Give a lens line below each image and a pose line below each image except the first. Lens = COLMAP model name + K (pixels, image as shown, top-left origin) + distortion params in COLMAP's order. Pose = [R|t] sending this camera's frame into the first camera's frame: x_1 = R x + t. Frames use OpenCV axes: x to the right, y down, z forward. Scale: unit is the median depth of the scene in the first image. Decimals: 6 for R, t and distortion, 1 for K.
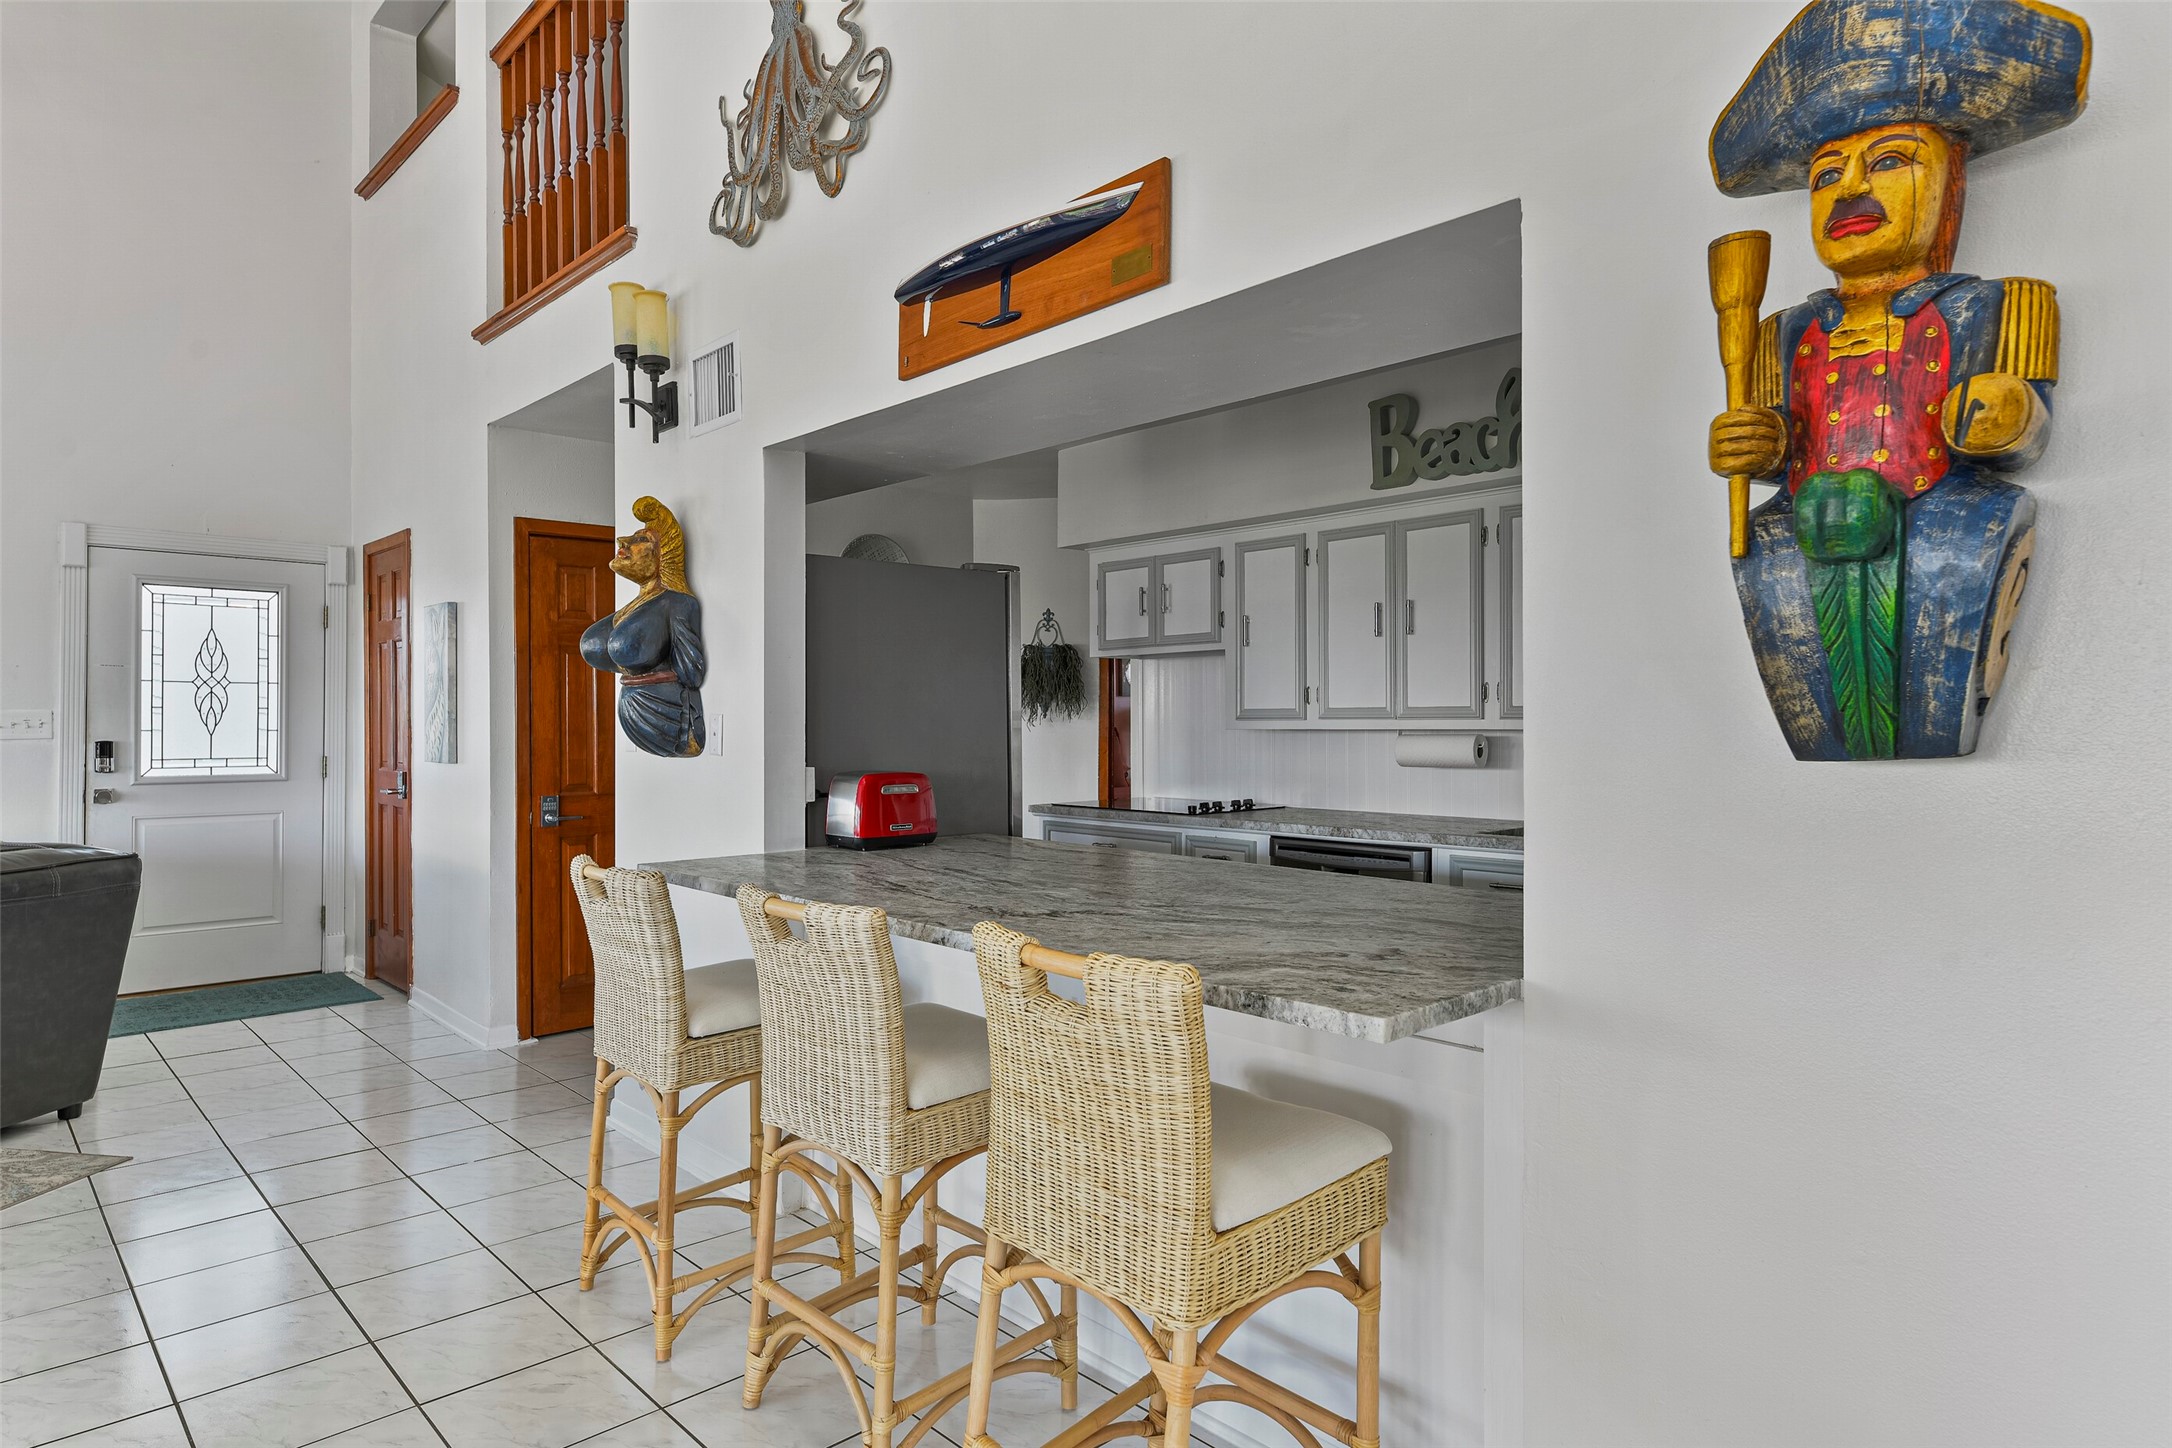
lens RADIAL K [[1254.2, 0, 1086.0], [0, 1254.2, 724.0], [0, 0, 1]] dist [0.001296, 0.000609]
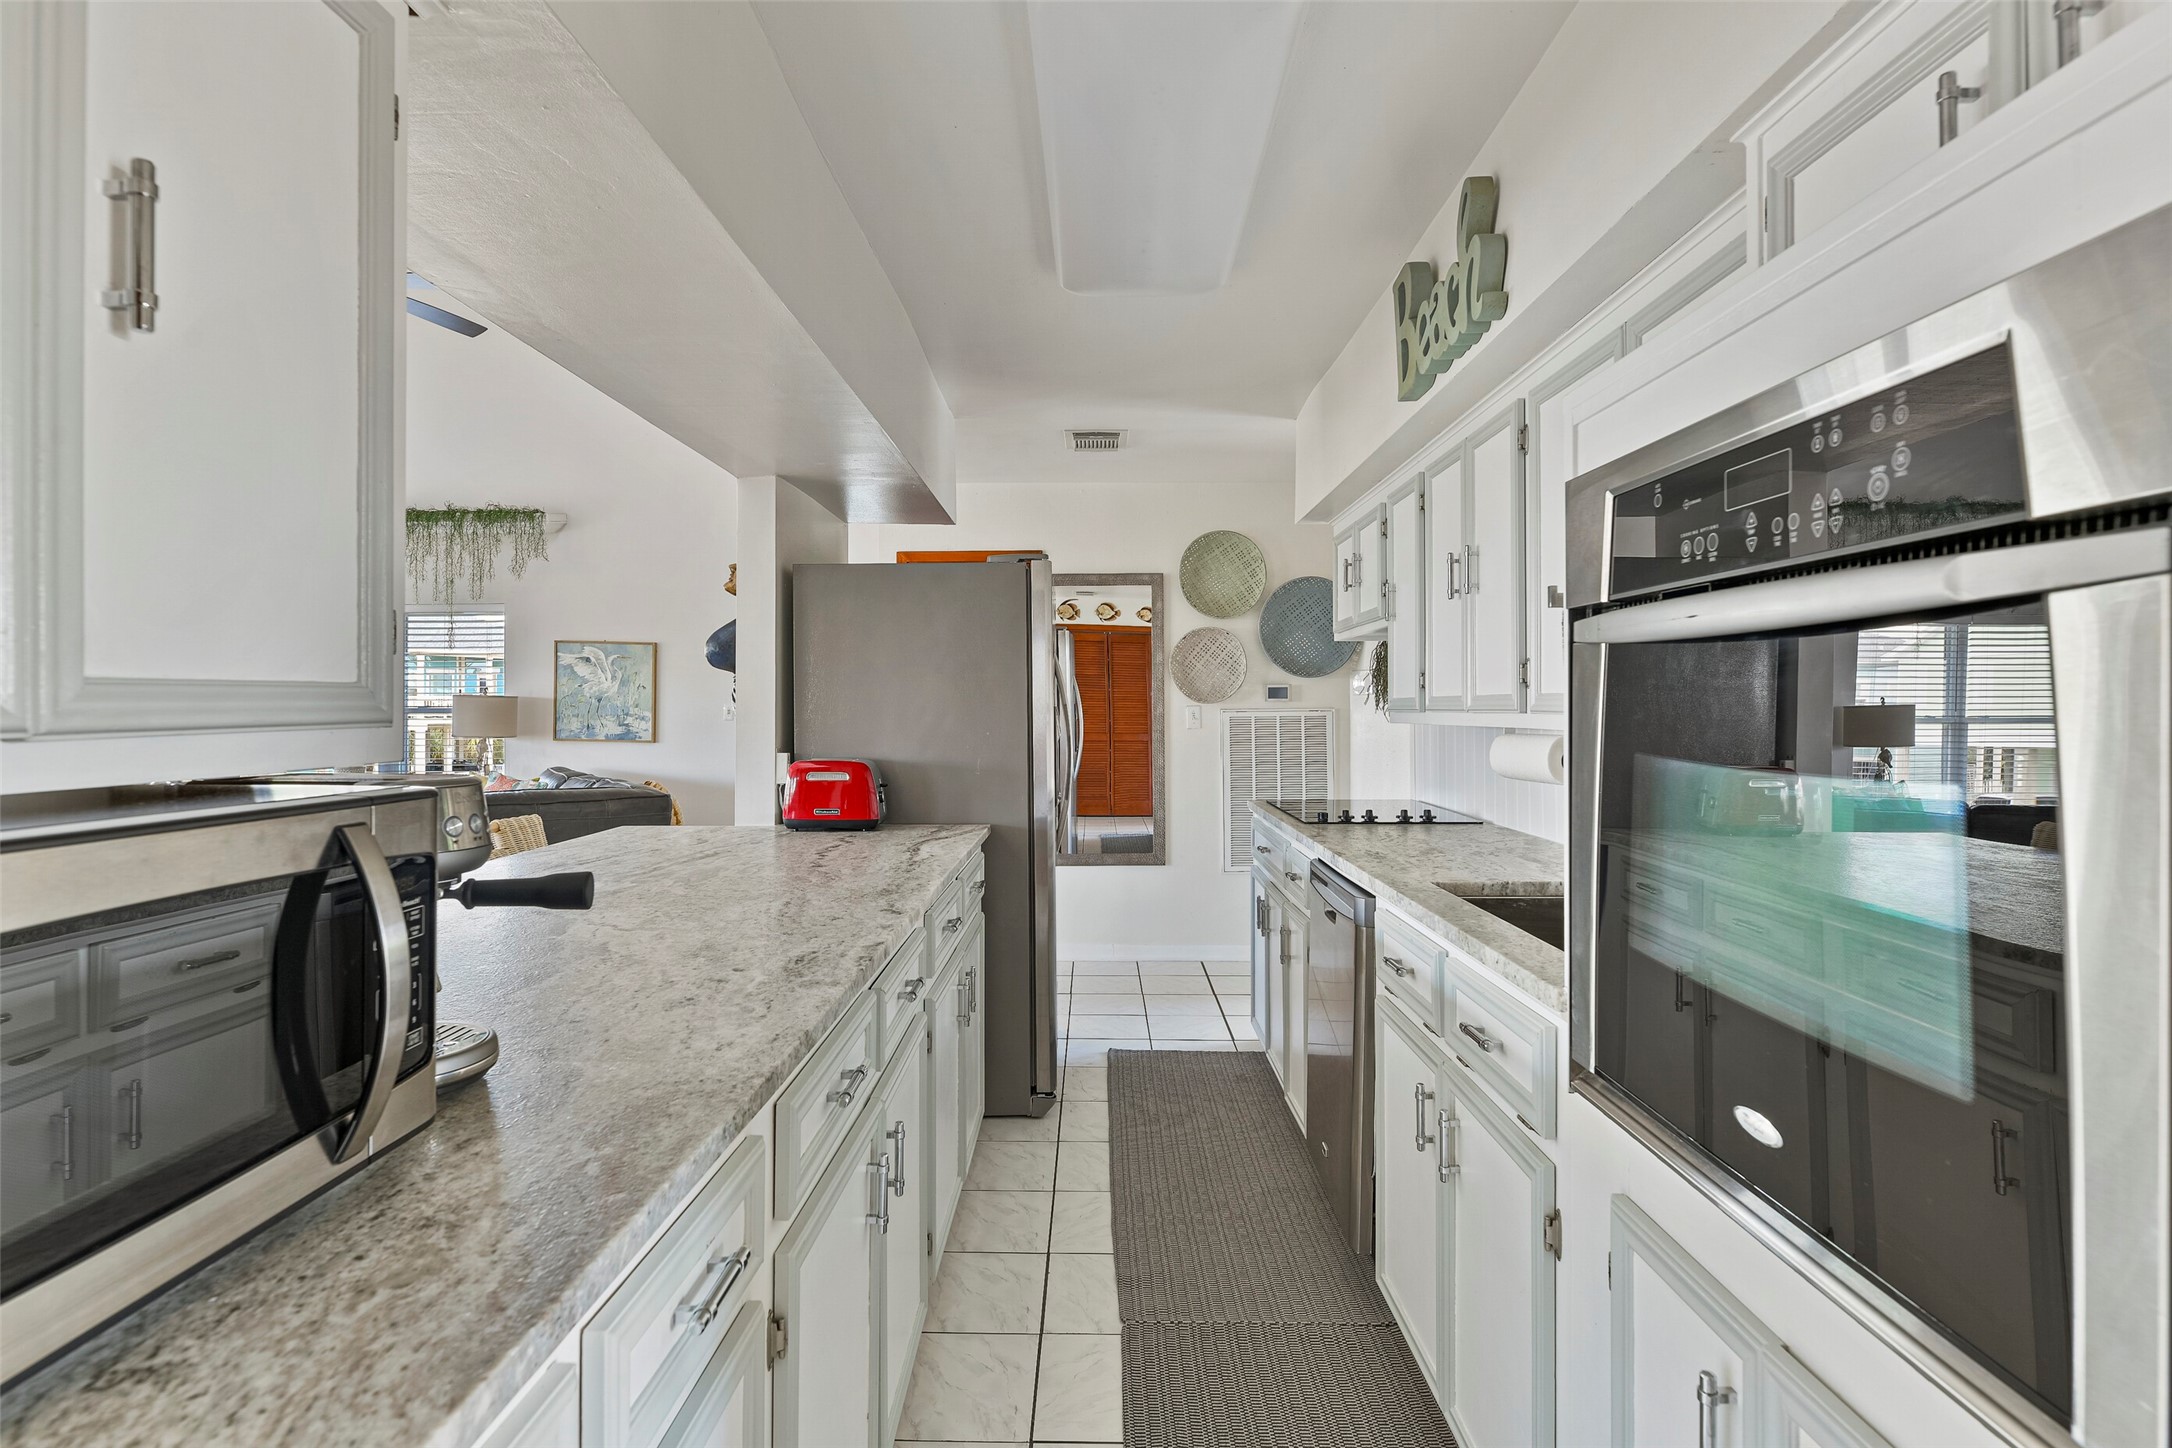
lens RADIAL K [[1066.9, 0, 1086.0], [0, 1066.9, 724.0], [0, 0, 1]] dist [-0.000451, -0.000211]
pose [[0.725528, 0.007488, -0.688152, 0.570617], [0.002100, 0.999912, 0.013094, -0.006149], [0.688190, -0.010945, 0.725448, 0.450712]]
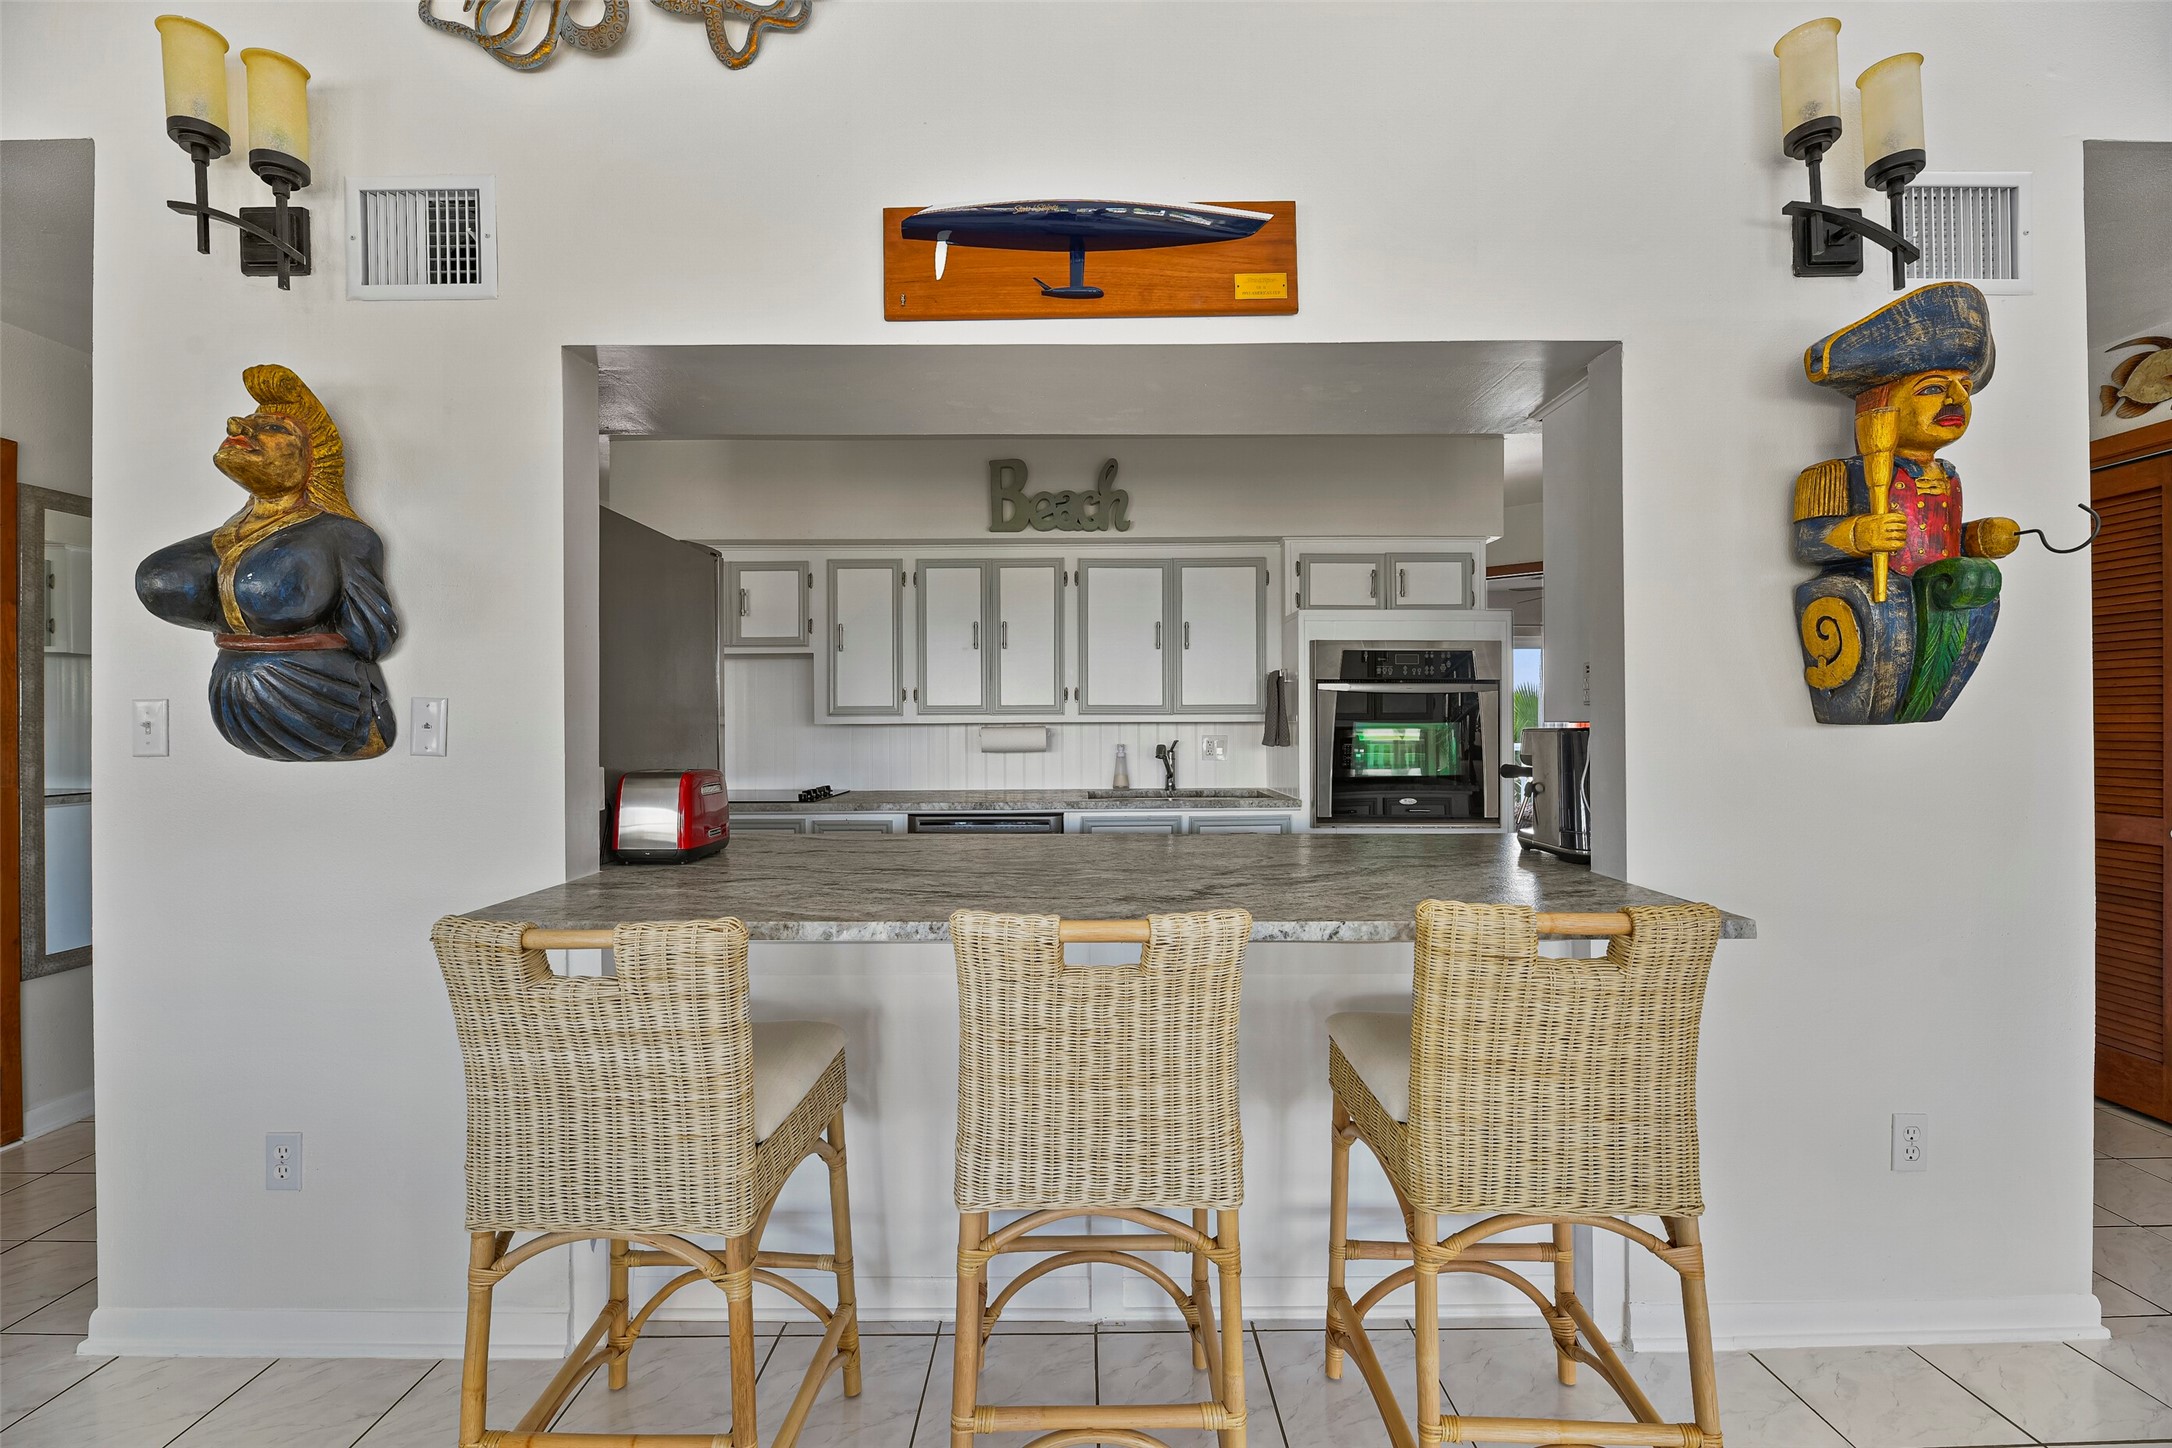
lens RADIAL K [[883.5, 0, 1086.0], [0, 883.5, 724.0], [0, 0, 1]] dist [-0.006612, -0.000247]
pose [[0.677098, -0.001310, 0.735892, -0.385419], [0.005677, 0.999978, -0.003444, 0.010168], [-0.735871, 0.006510, 0.677090, 0.362796]]
